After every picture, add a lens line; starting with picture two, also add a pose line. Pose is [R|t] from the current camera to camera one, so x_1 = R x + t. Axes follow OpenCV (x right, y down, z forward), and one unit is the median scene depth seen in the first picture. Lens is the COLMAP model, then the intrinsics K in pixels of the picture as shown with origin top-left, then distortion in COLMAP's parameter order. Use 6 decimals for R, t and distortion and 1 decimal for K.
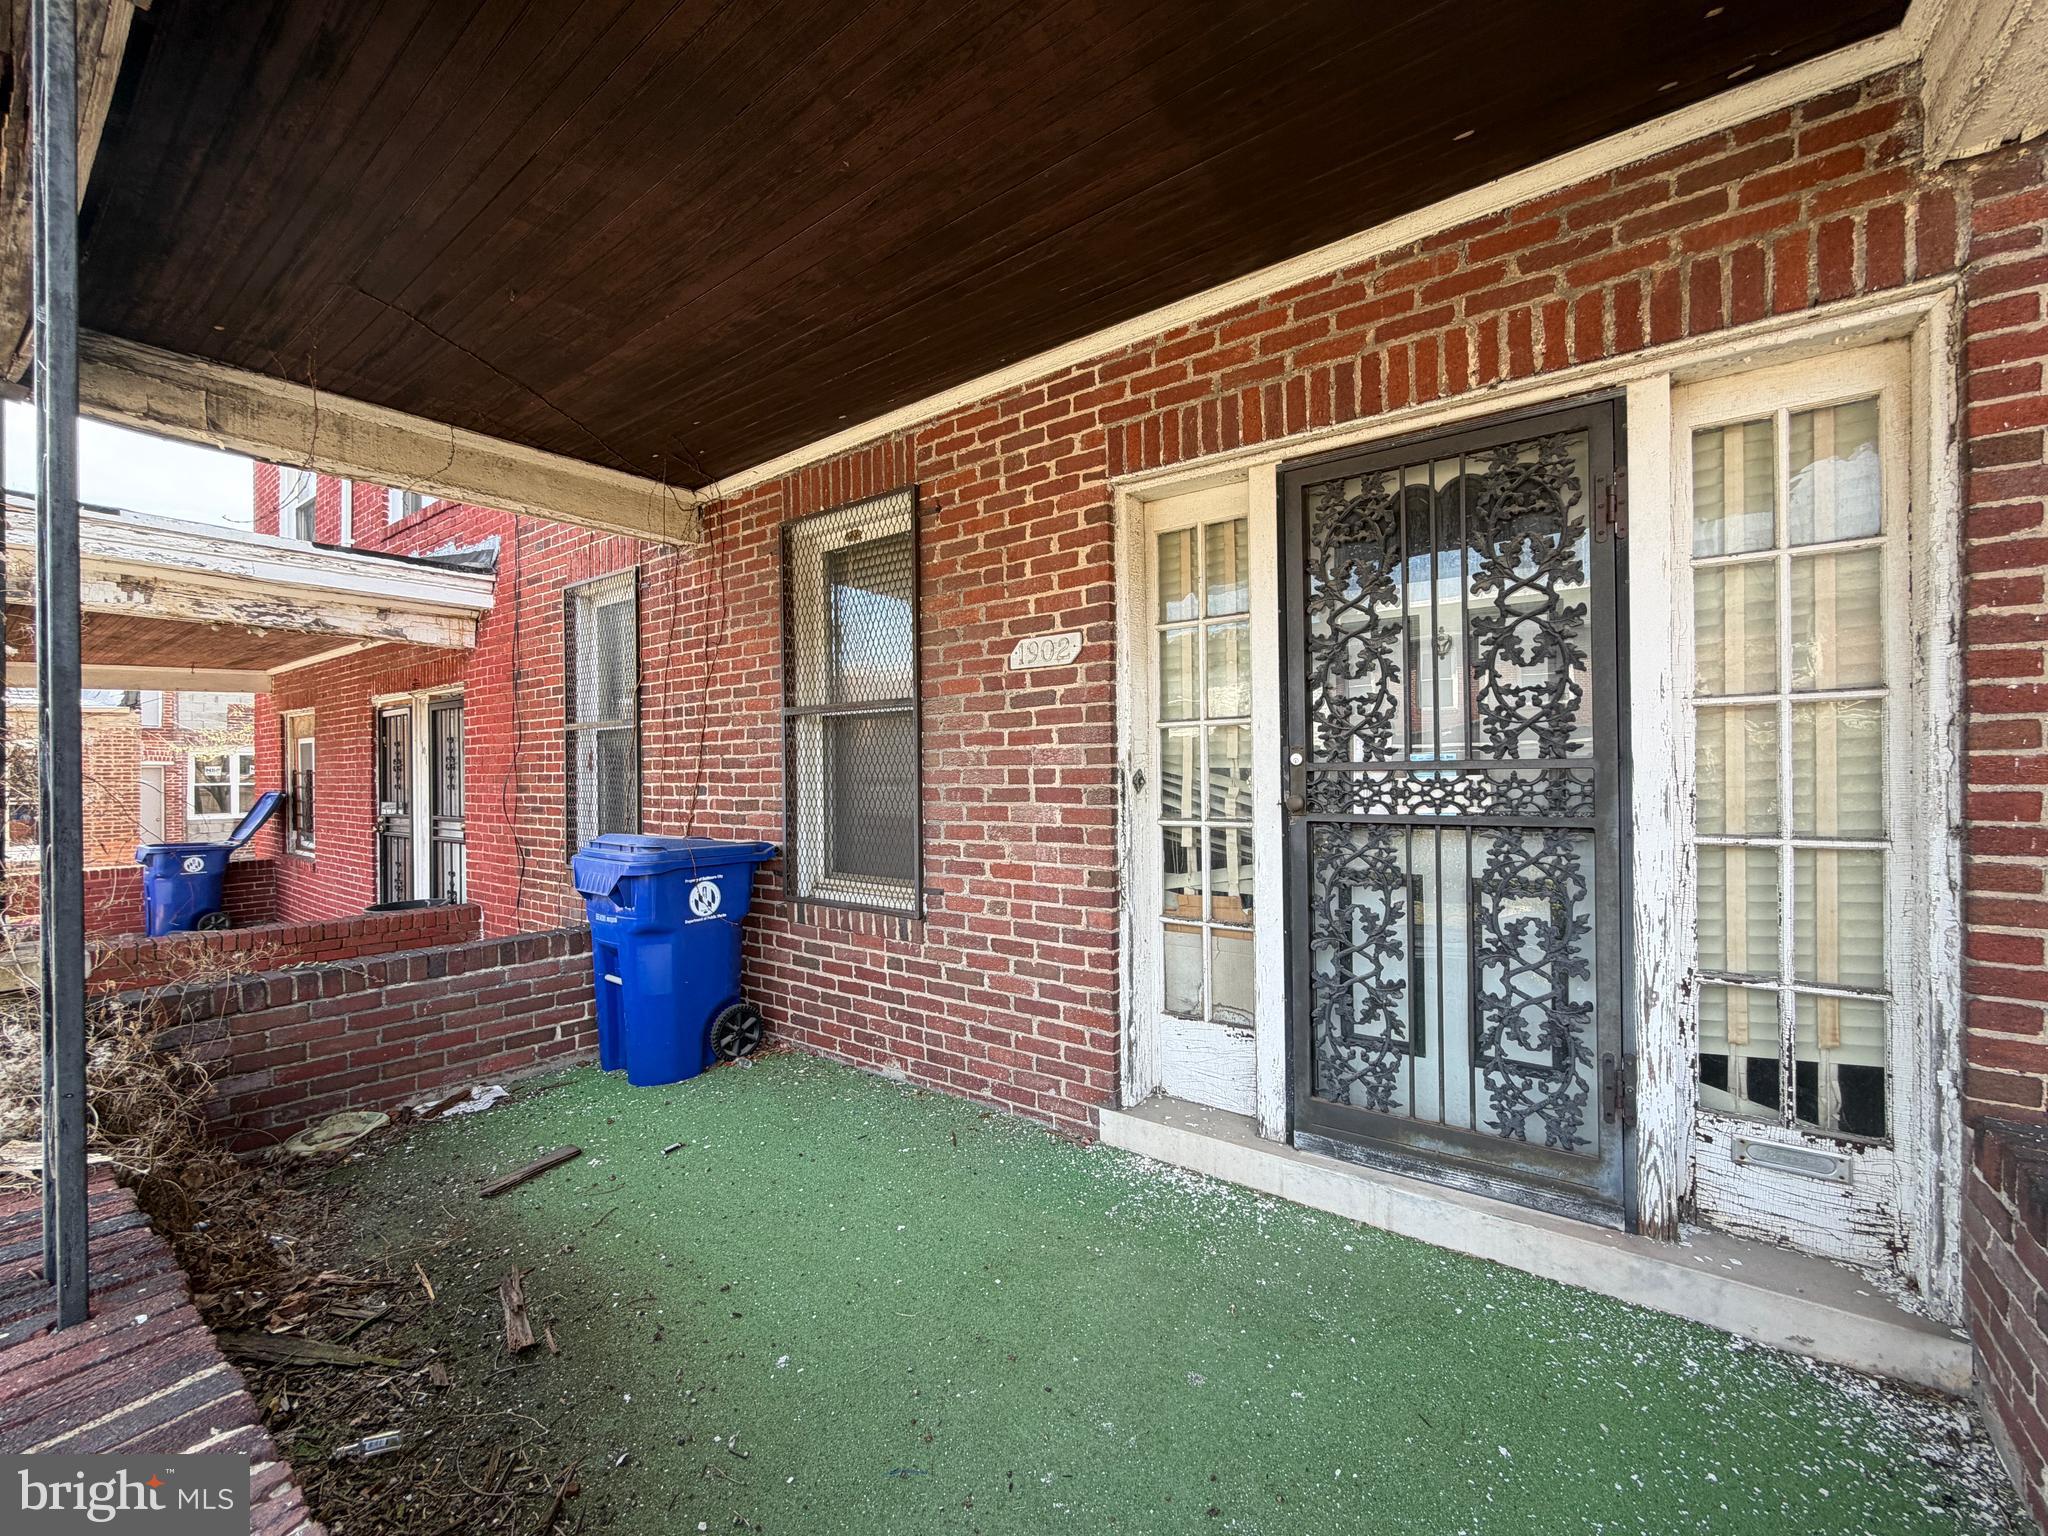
lens RADIAL K [[827.8, 0, 1028.5], [0, 827.8, 771.9], [0, 0, 1]] dist [-0.001905, -0.000600]
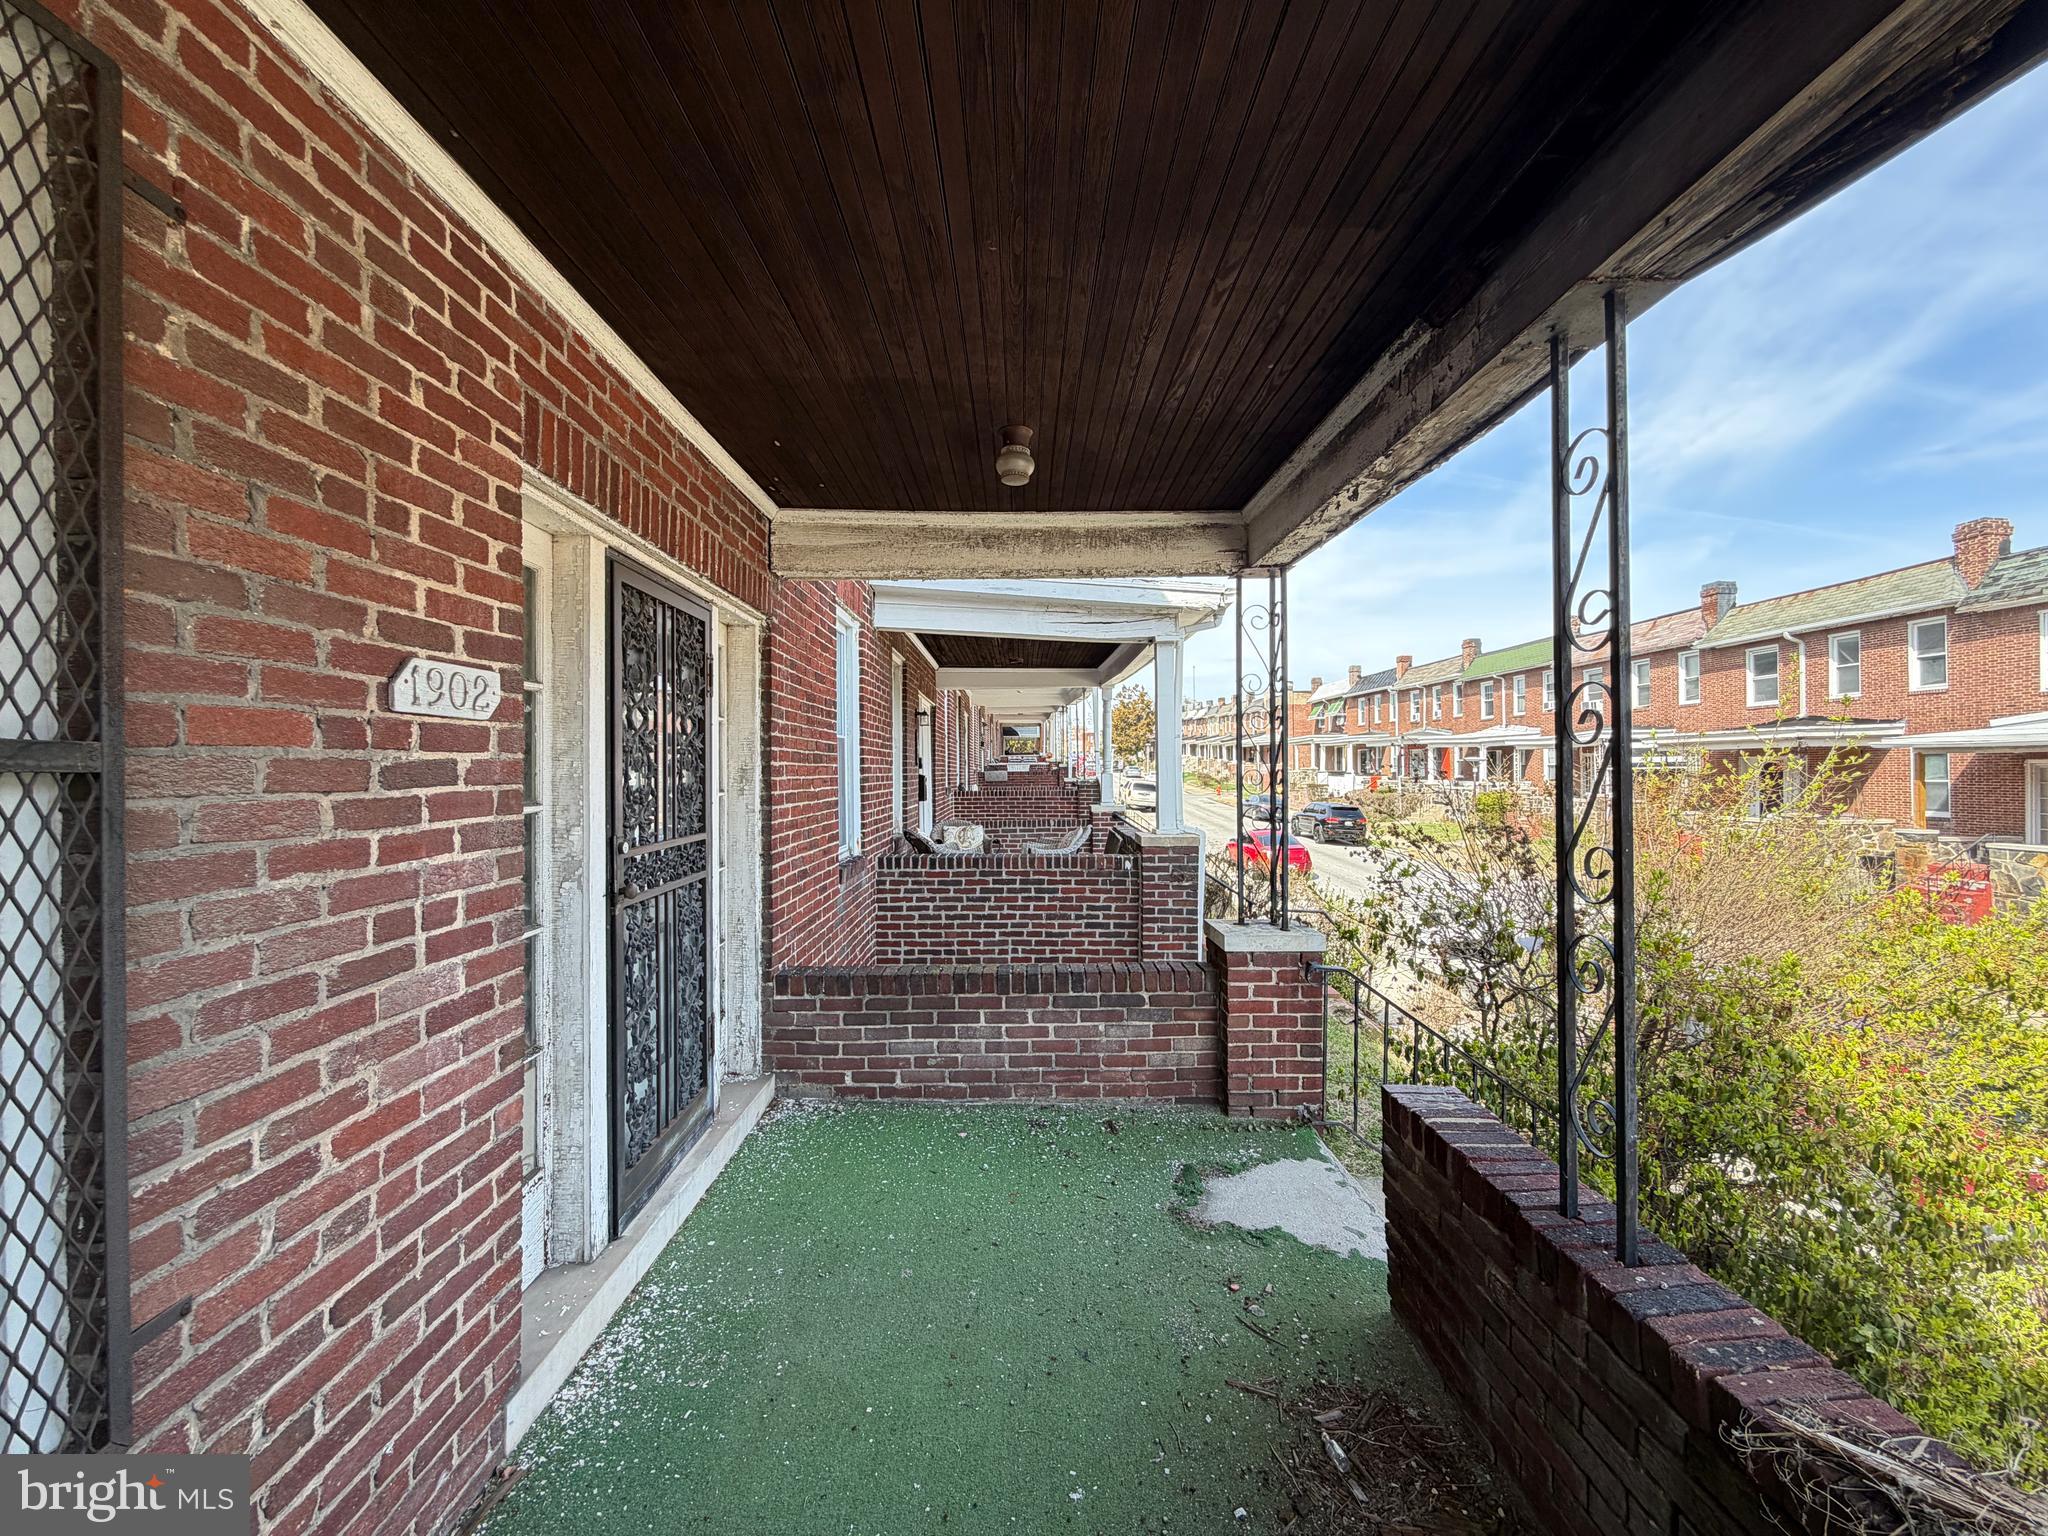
lens RADIAL K [[827.8, 0, 1025.7], [0, 827.8, 764.1], [0, 0, 1]] dist [-0.001905, -0.000600]
pose [[-0.599689, 0.018125, 0.800028, -0.661982], [0.012124, 0.999834, -0.013564, -0.082753], [-0.800142, 0.001566, -0.599809, 1.020106]]
